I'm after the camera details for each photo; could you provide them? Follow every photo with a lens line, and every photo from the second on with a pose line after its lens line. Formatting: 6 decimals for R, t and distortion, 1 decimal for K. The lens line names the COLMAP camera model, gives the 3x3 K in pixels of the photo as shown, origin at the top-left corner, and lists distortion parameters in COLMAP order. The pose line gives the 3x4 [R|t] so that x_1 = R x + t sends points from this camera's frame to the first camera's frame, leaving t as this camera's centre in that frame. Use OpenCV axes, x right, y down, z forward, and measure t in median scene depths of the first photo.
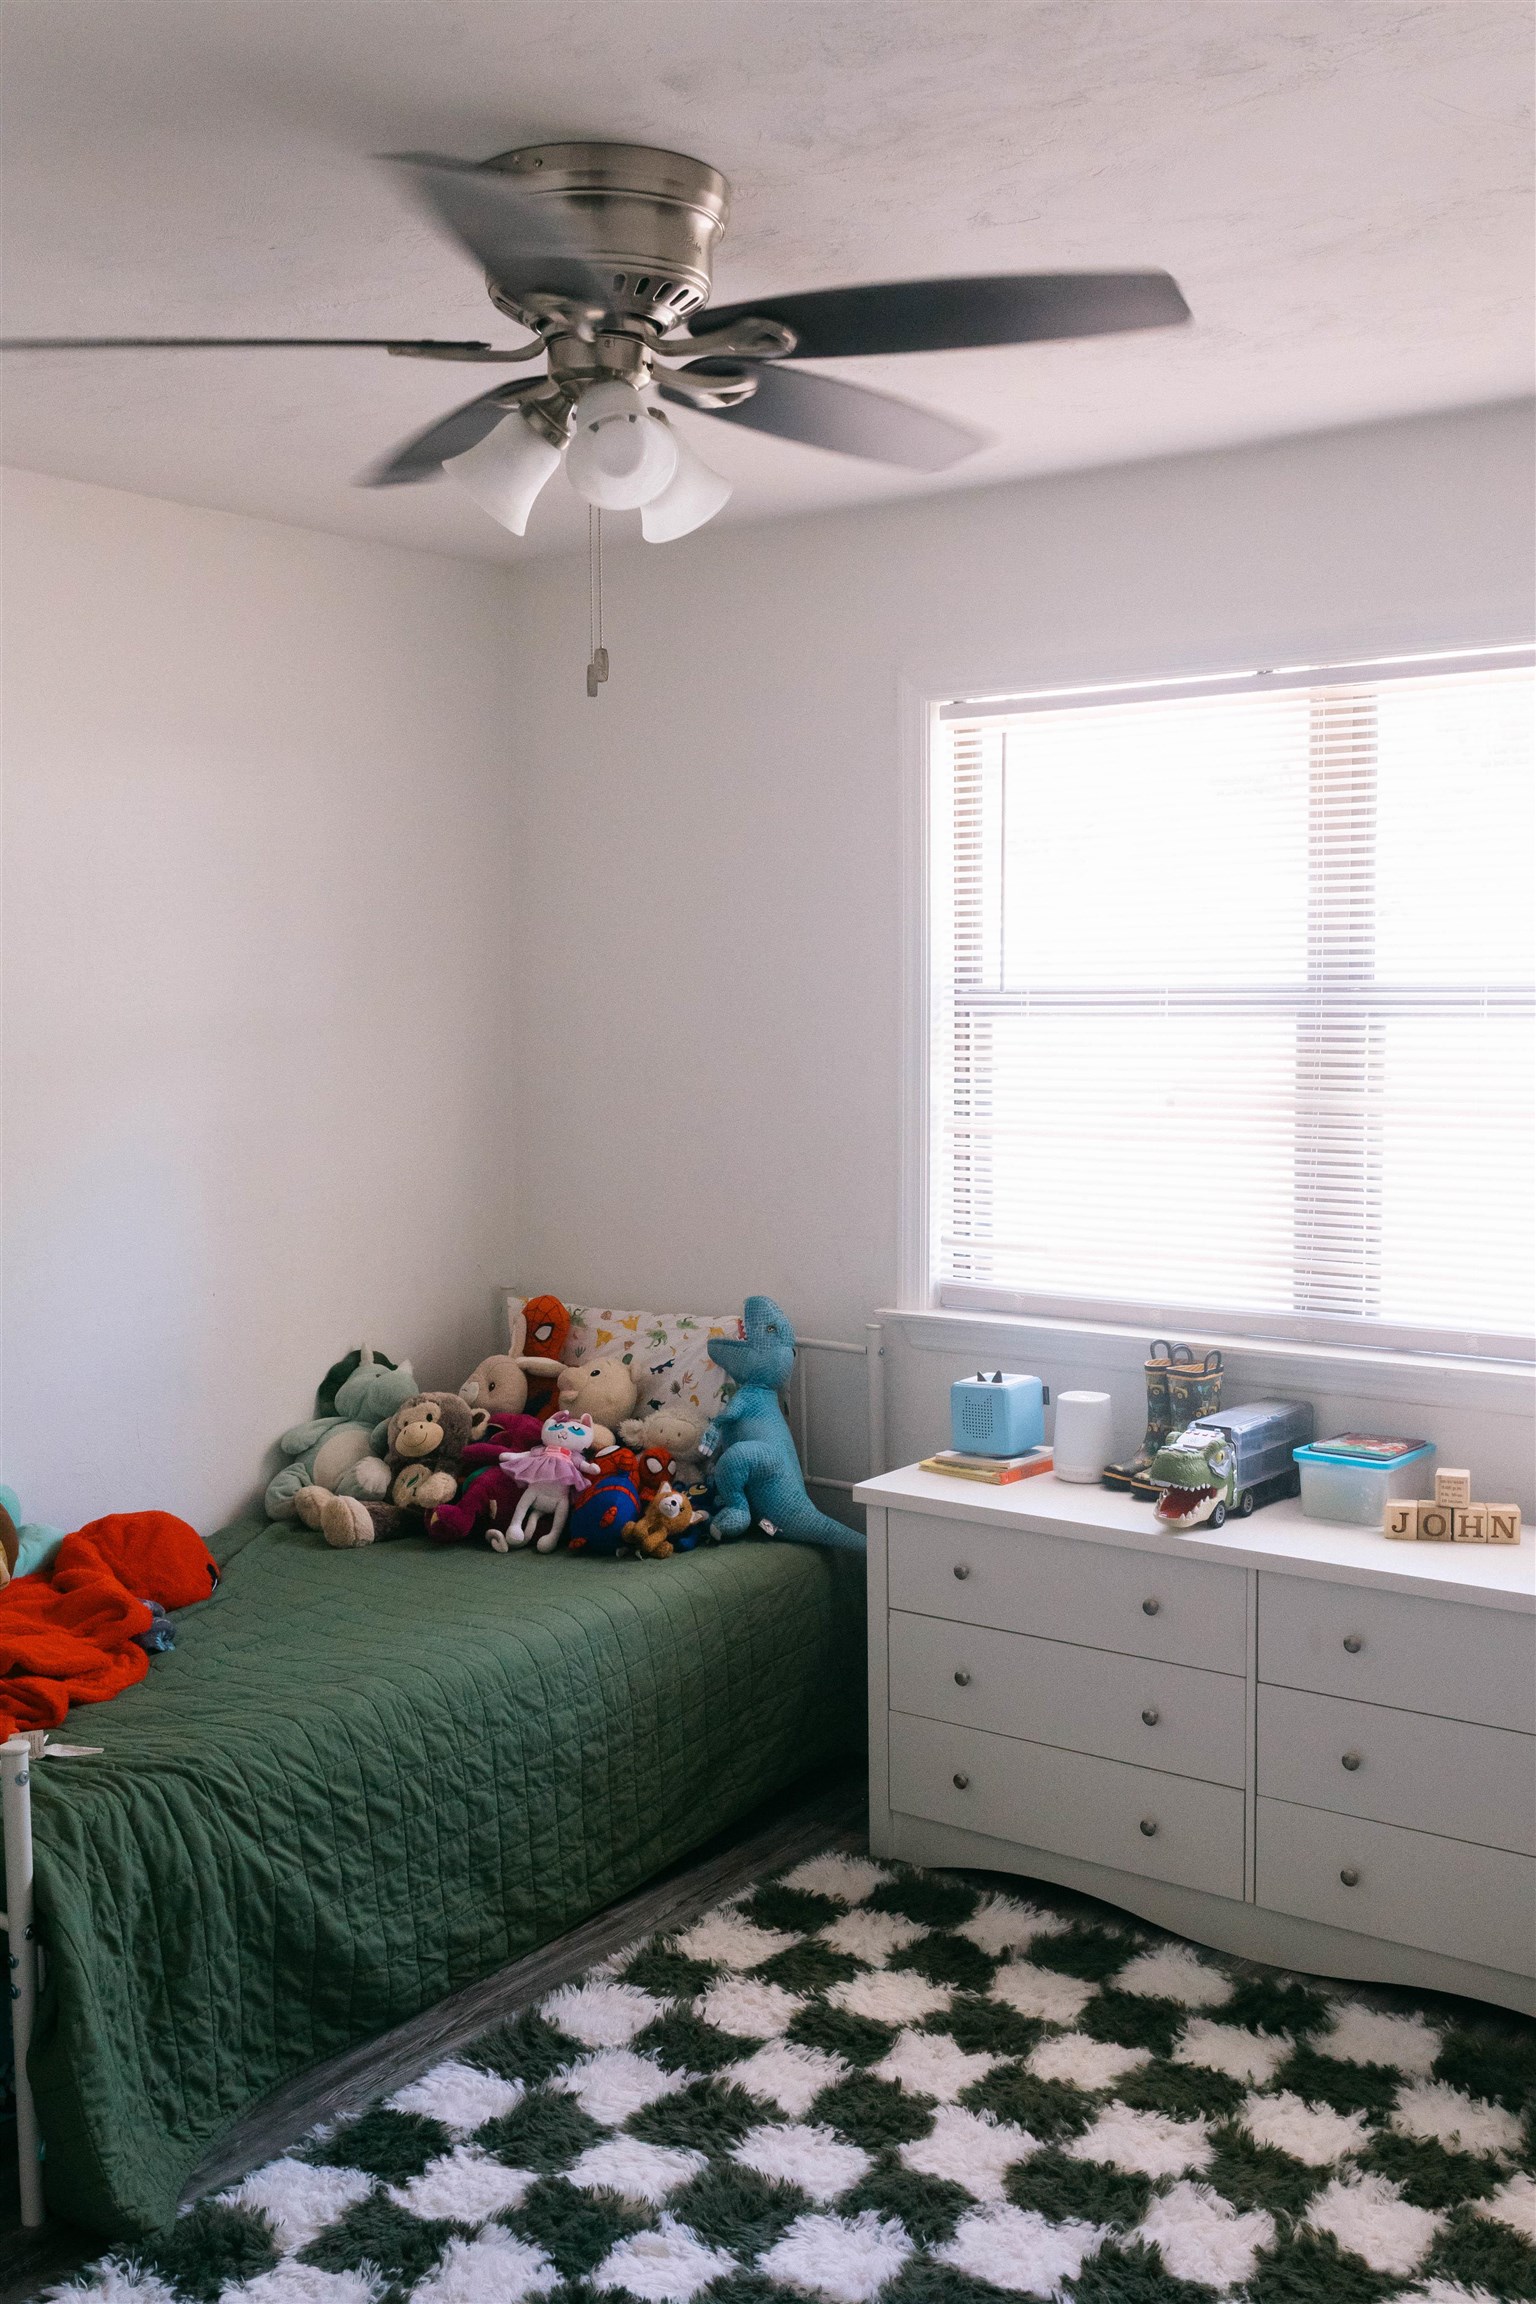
lens RADIAL K [[2203.7, 0, 768.0], [0, 2203.7, 1152.0], [0, 0, 1]] dist [0.002258, 0.019374]
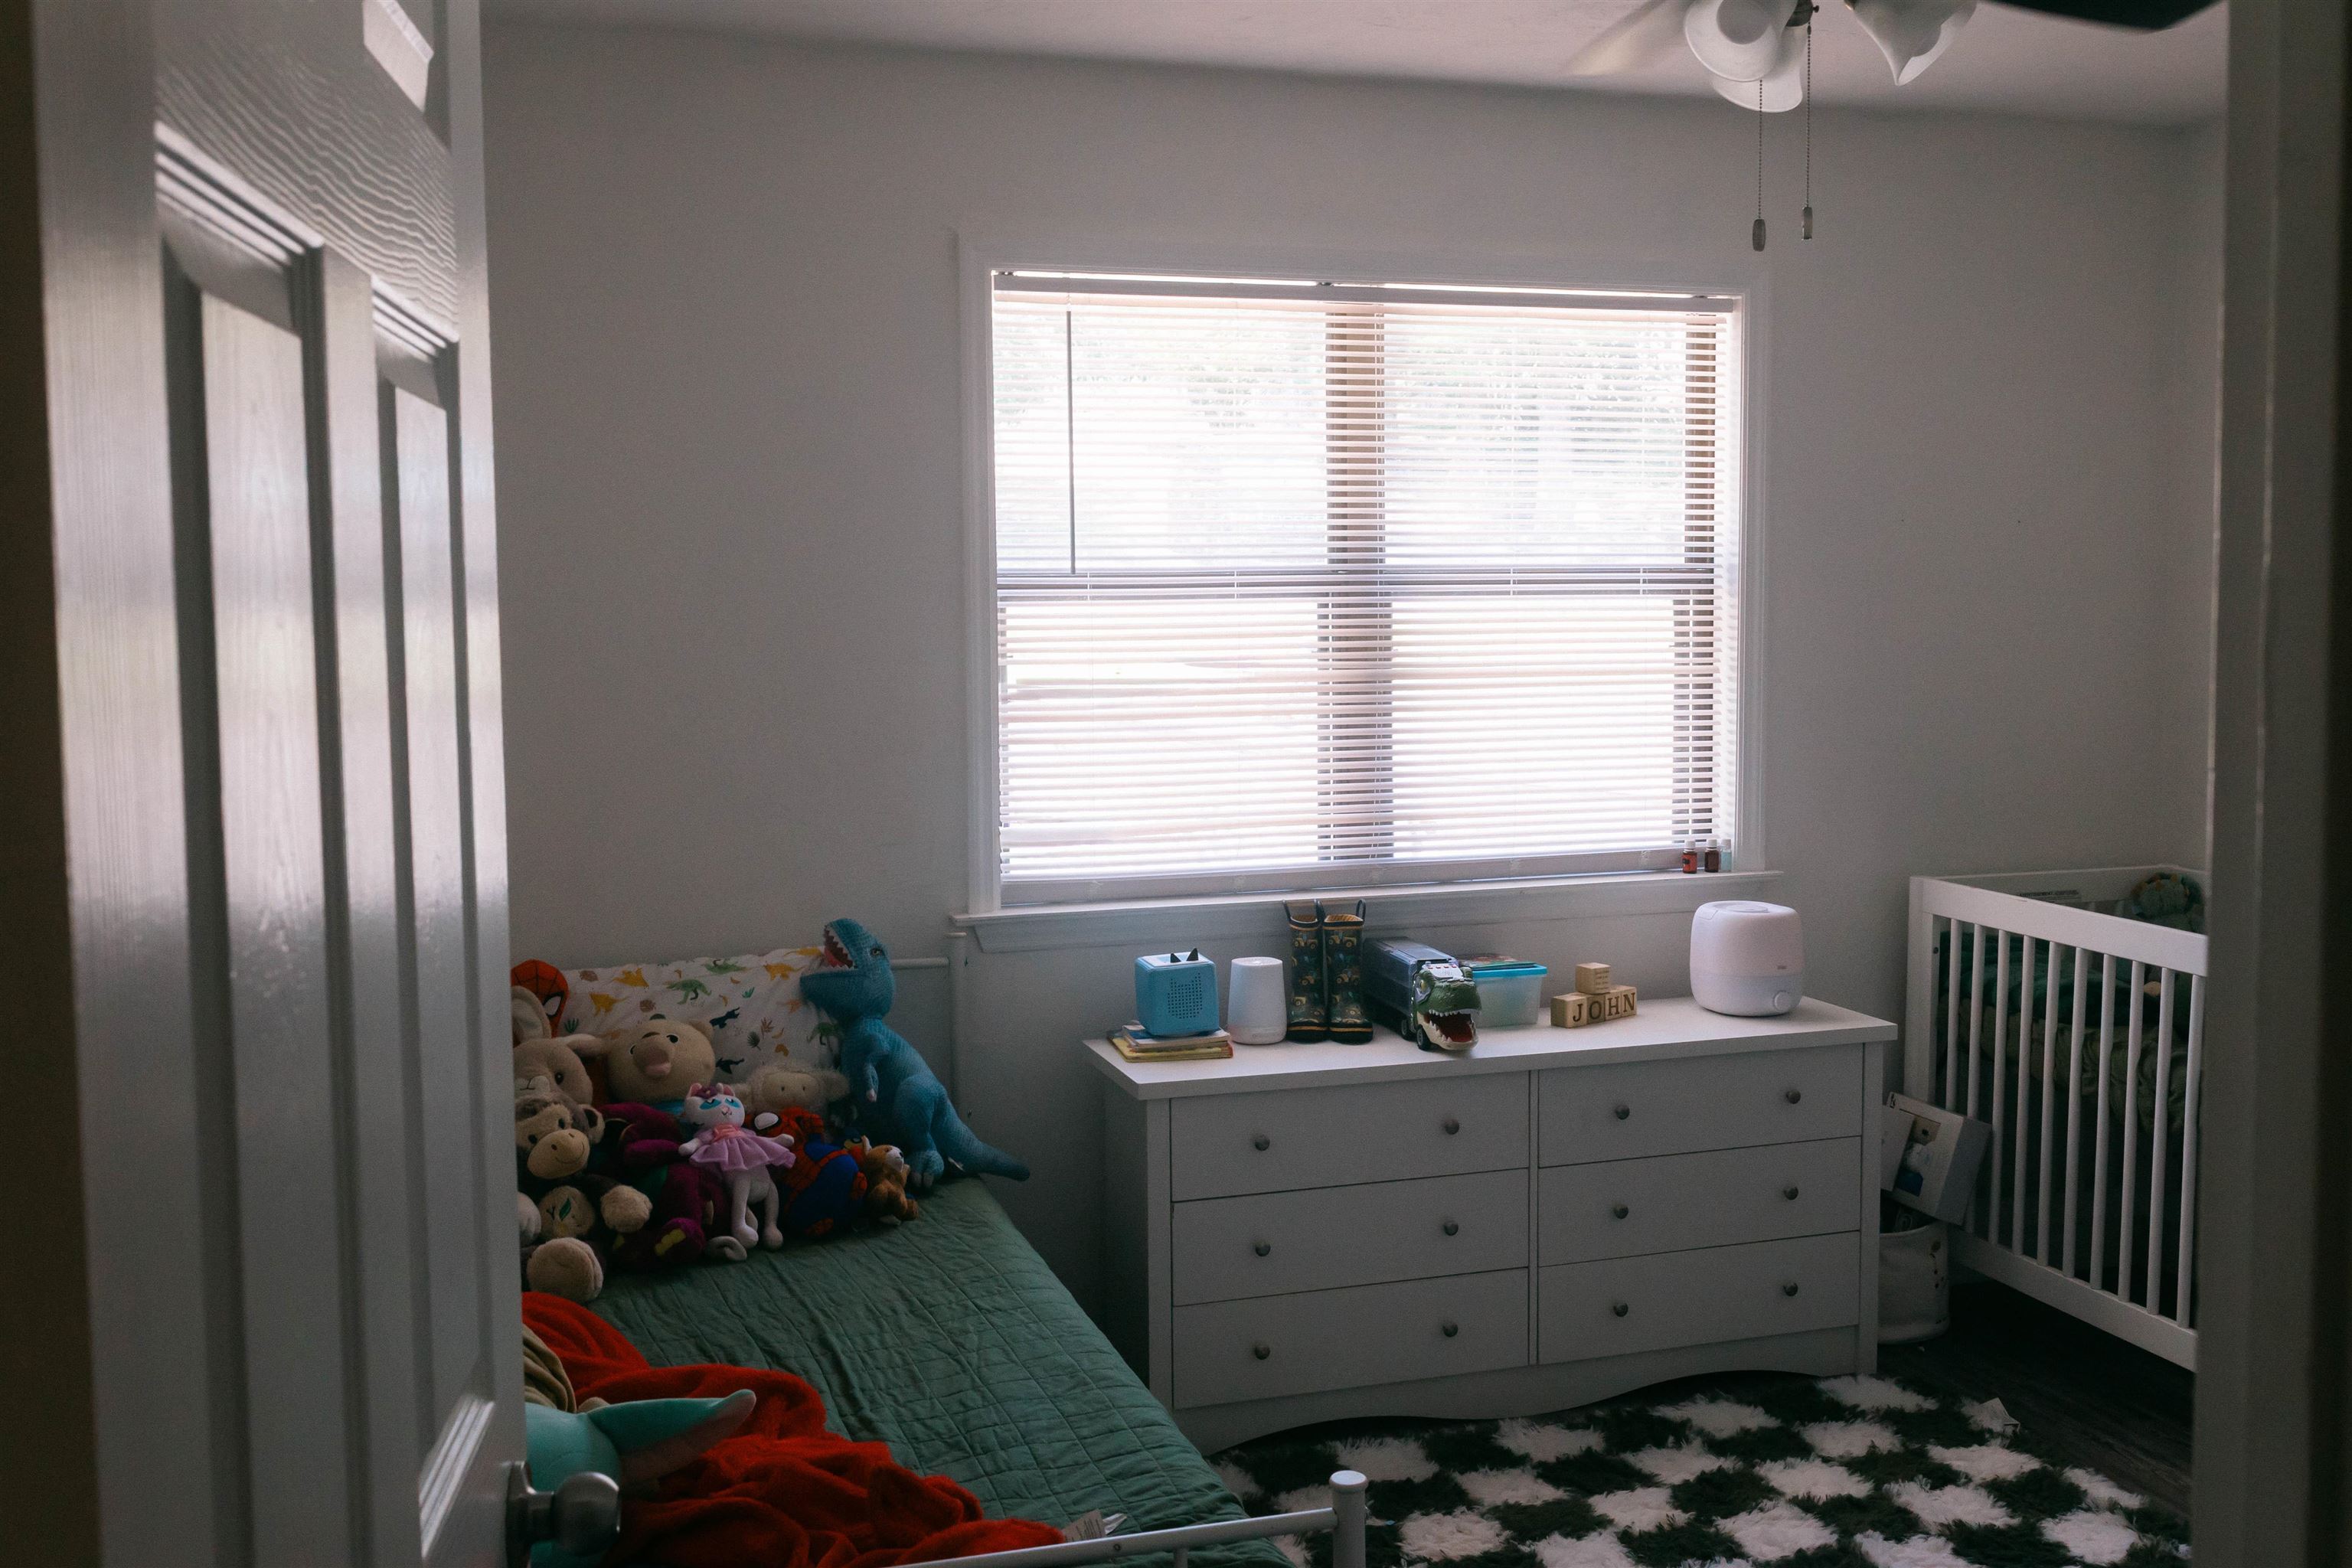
lens RADIAL K [[2249.6, 0, 1189.3], [0, 2249.6, 760.4], [0, 0, 1]] dist [0.002258, 0.019374]
pose [[0.587564, -0.058660, 0.807049, -0.846186], [0.069485, 0.997343, 0.021904, -0.010571], [-0.806189, 0.043208, 0.590078, 0.460800]]
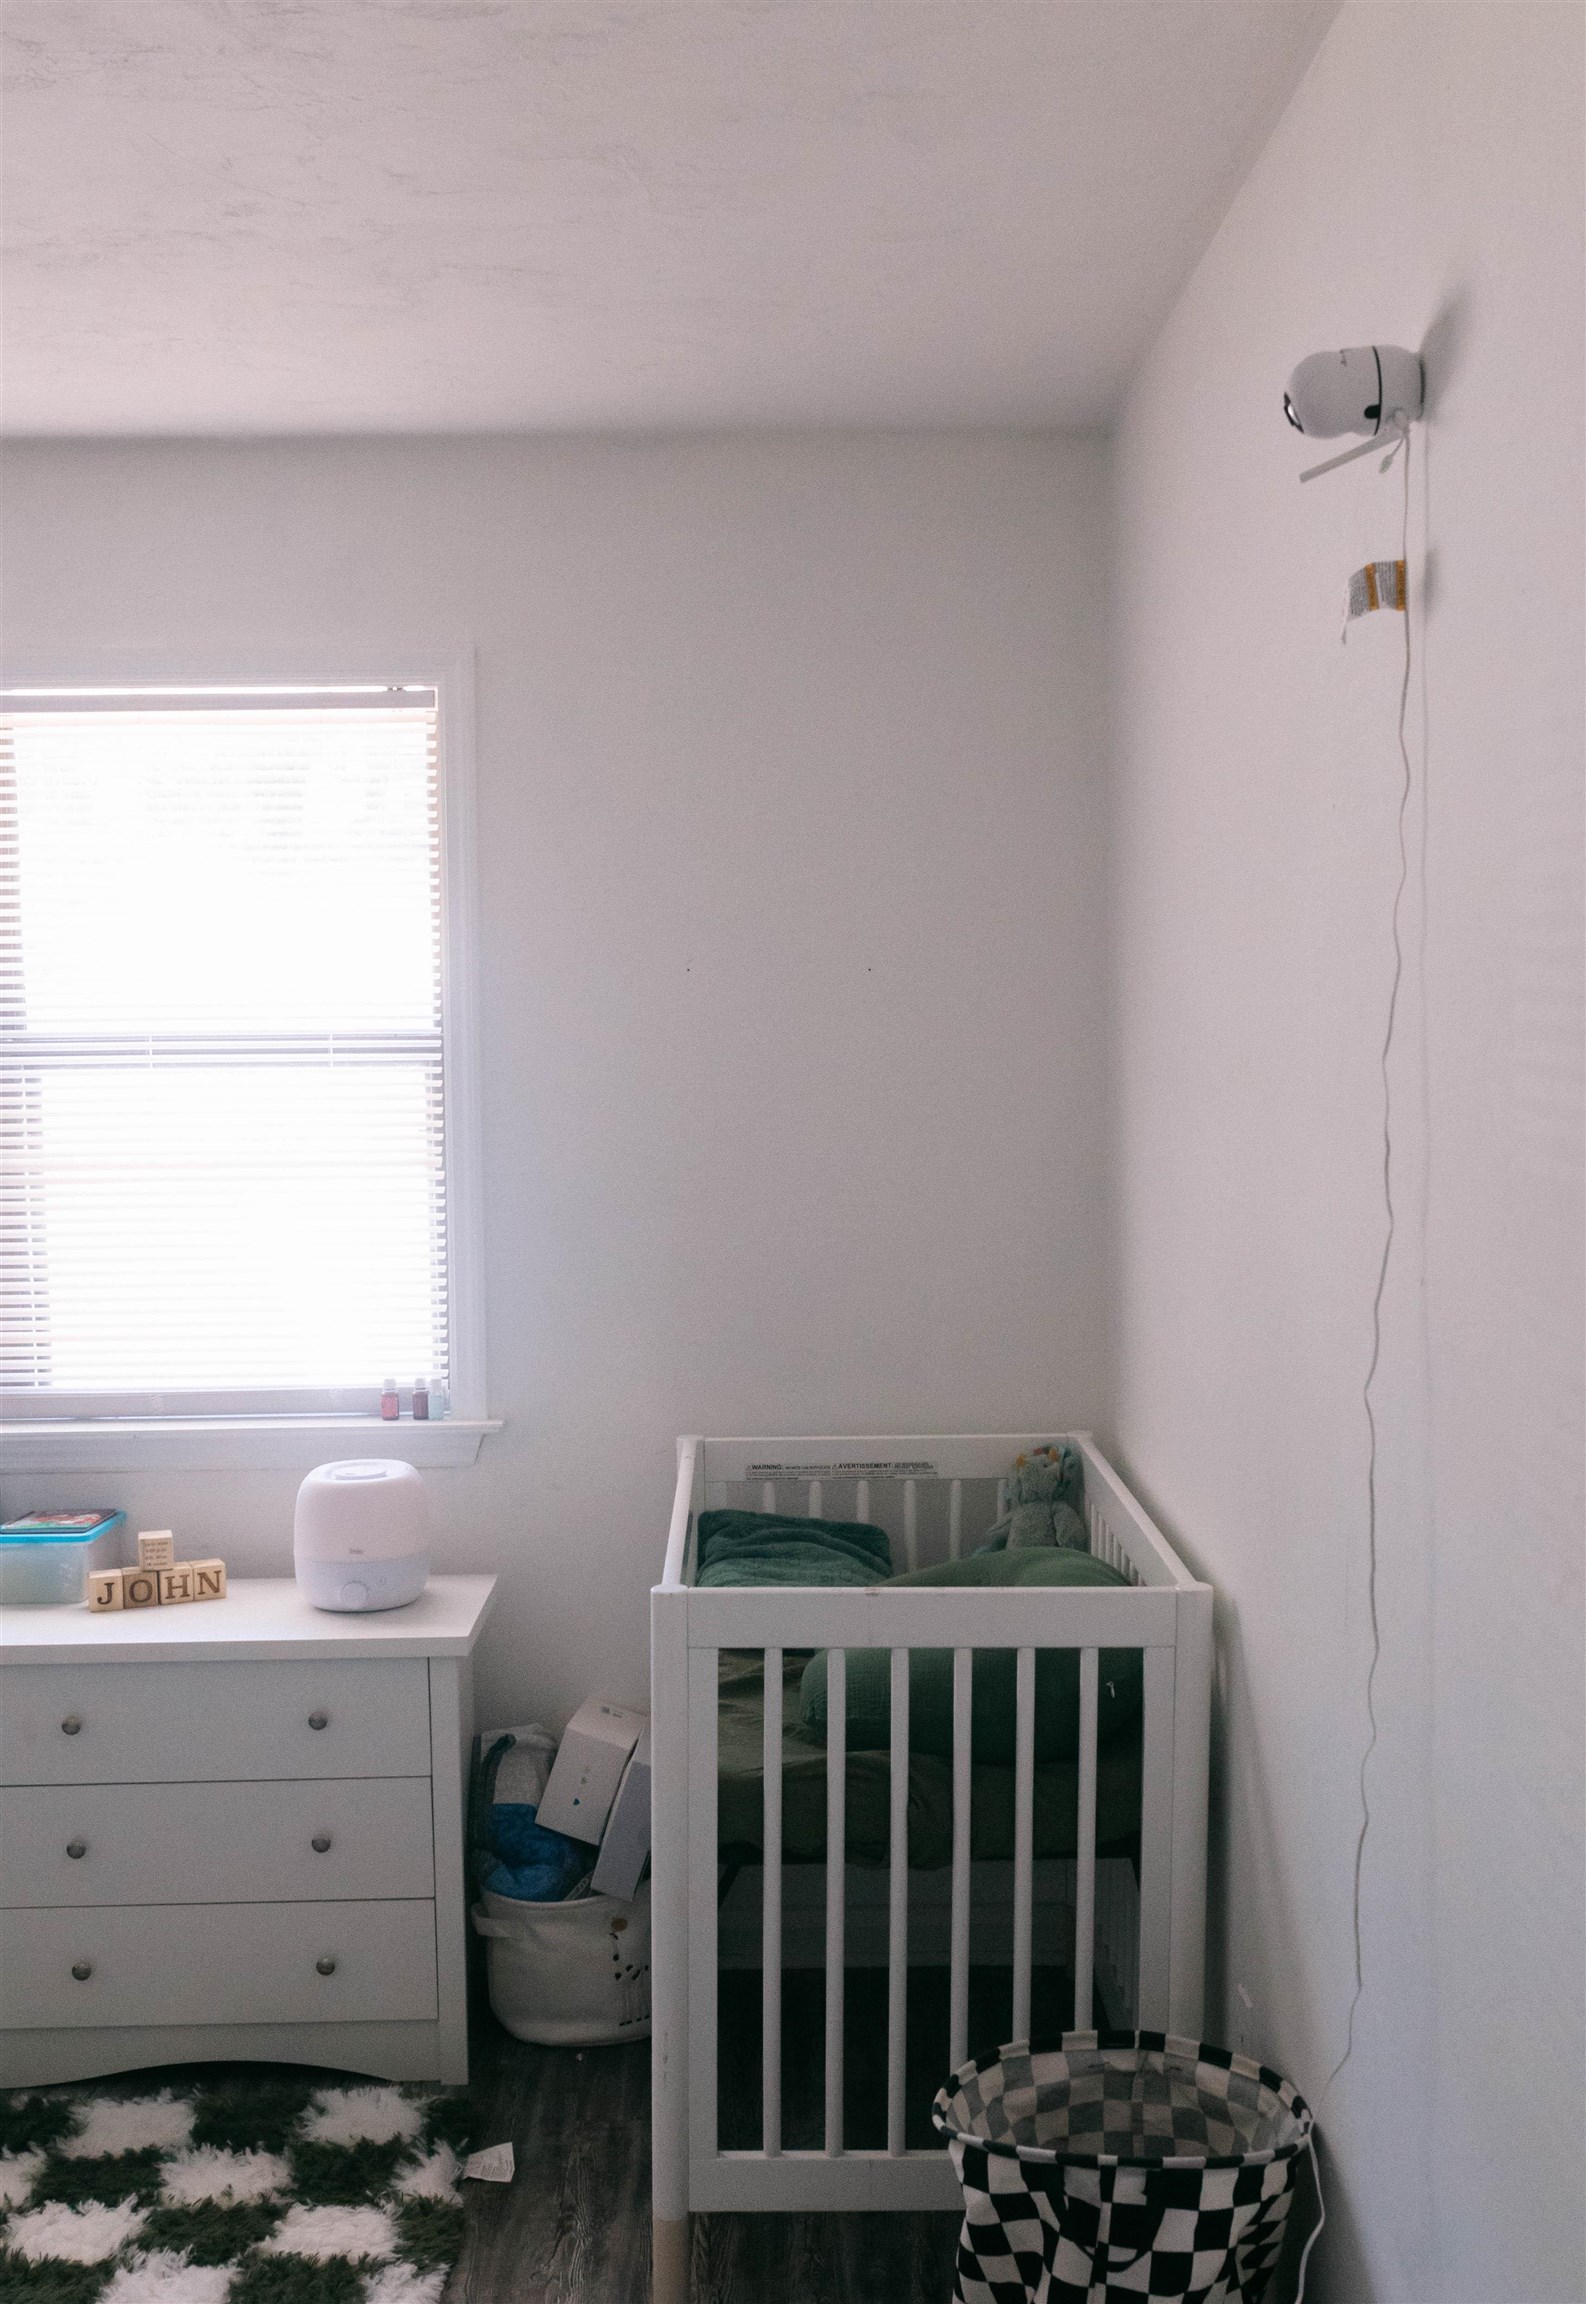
lens RADIAL K [[2404.1, 0, 840.0], [0, 2404.1, 1222.4], [0, 0, 1]] dist [0.003452, -0.002034]
pose [[0.790580, -0.049489, 0.610355, -0.094003], [0.054410, 0.998464, 0.010482, 0.013963], [-0.609936, 0.024922, 0.792058, -0.027022]]
